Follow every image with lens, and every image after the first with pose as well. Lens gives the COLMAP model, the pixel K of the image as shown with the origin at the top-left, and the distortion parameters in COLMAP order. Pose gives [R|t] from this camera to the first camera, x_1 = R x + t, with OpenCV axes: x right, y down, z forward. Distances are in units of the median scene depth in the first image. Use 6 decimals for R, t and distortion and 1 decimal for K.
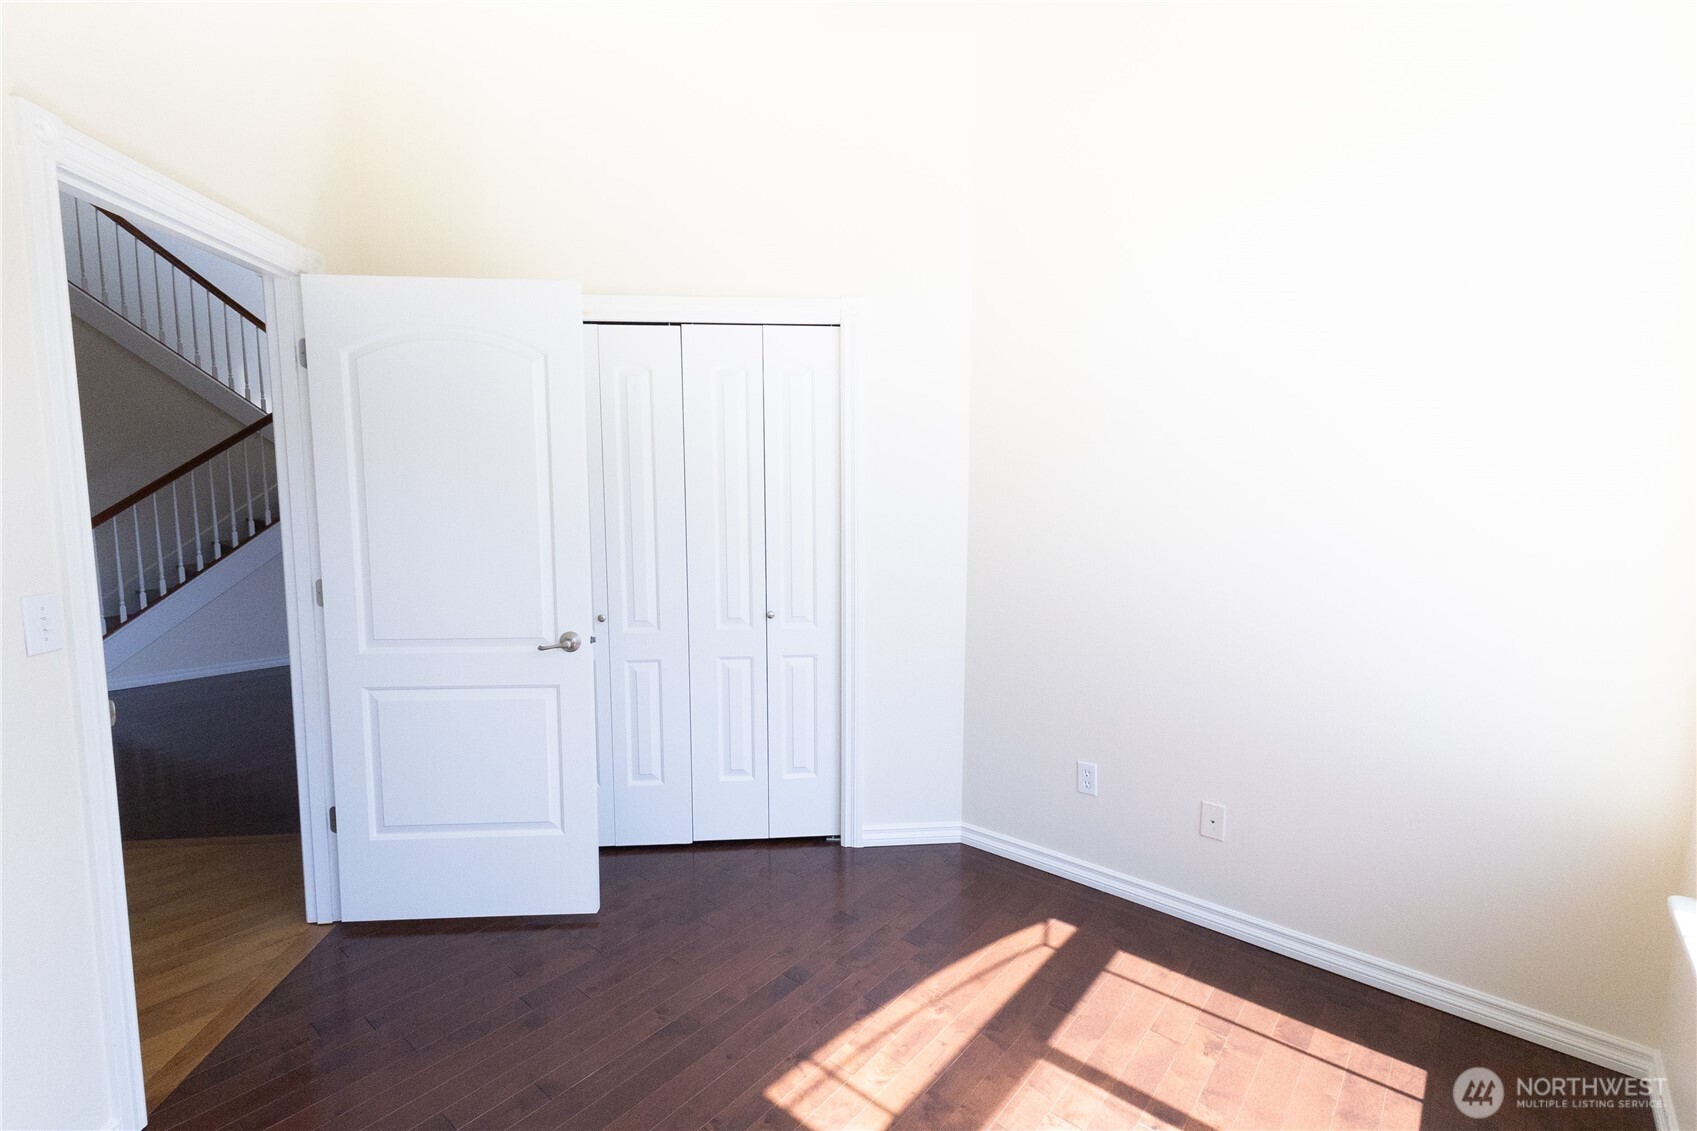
lens RADIAL K [[775.1, 0, 838.1], [0, 775.1, 563.7], [0, 0, 1]] dist [0.019853, 0.000337]
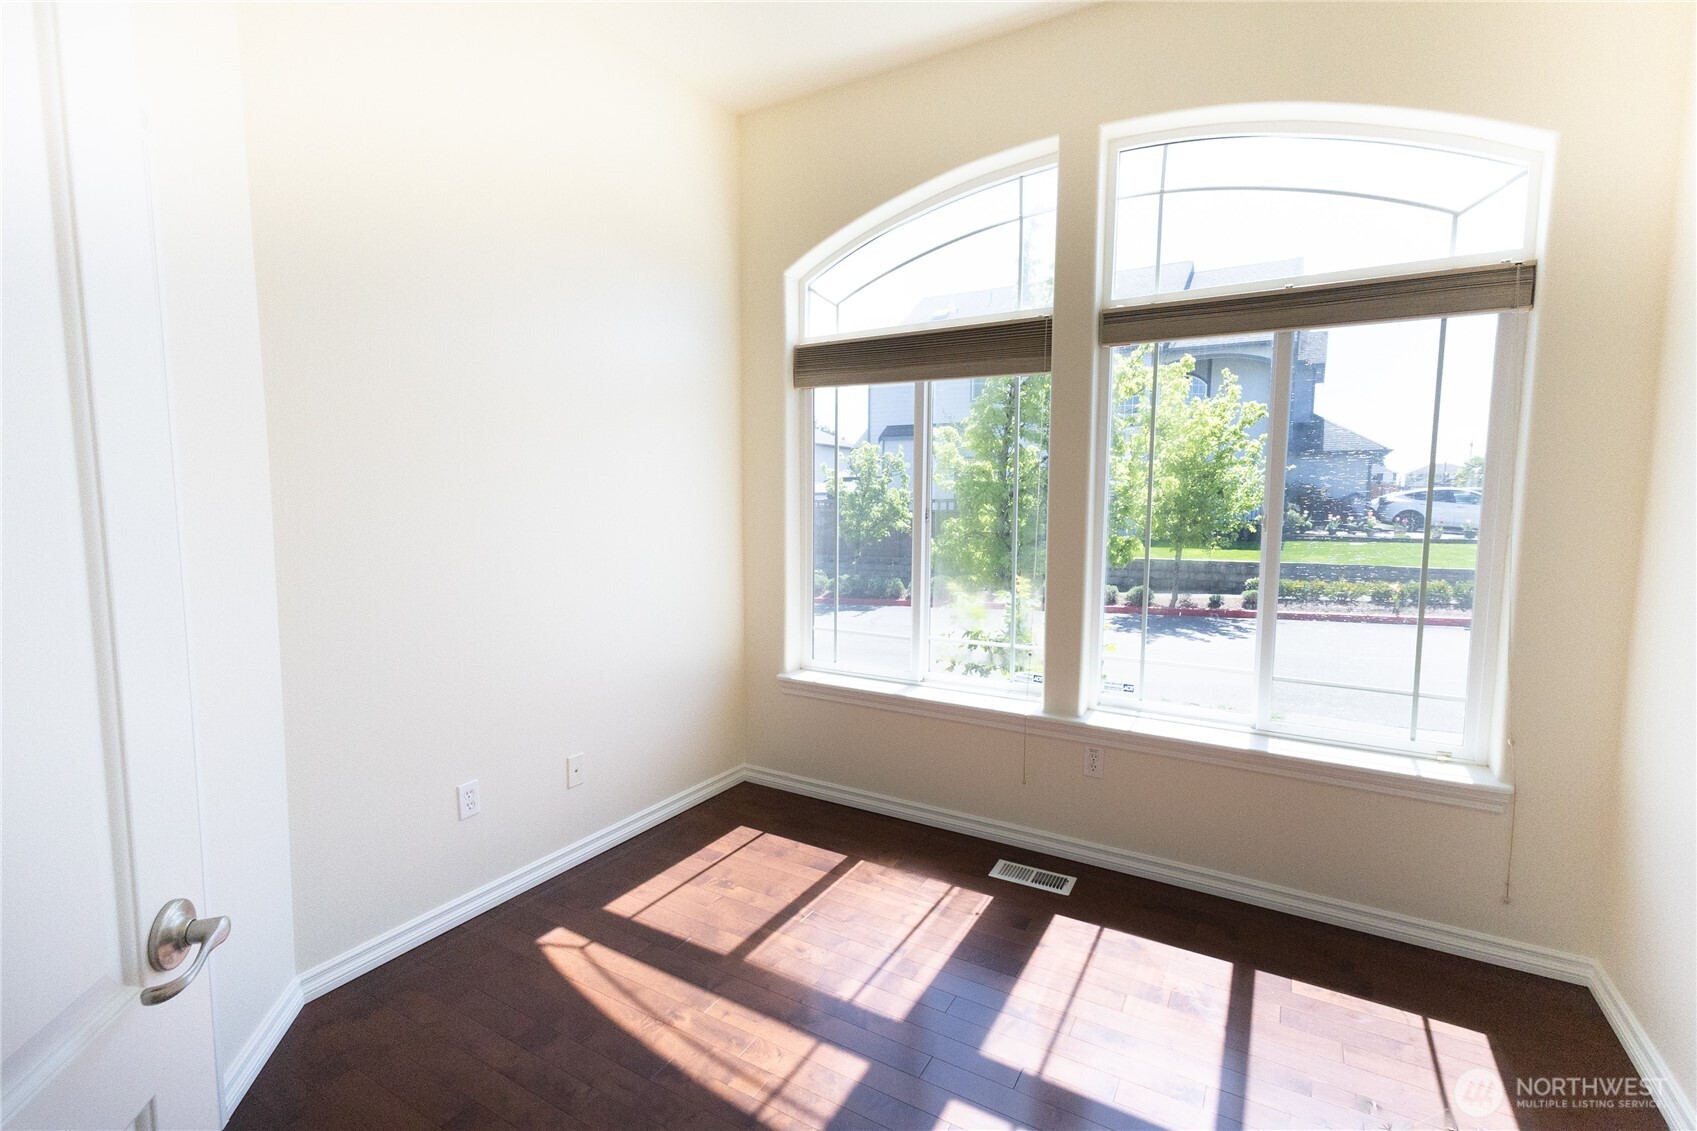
lens RADIAL K [[775.1, 0, 838.1], [0, 775.1, 563.7], [0, 0, 1]] dist [0.019853, 0.000337]
pose [[-0.167142, -0.077743, 0.982863, -0.787870], [0.098708, 0.990558, 0.095137, -0.046364], [-0.980979, 0.112918, -0.157890, 0.889351]]
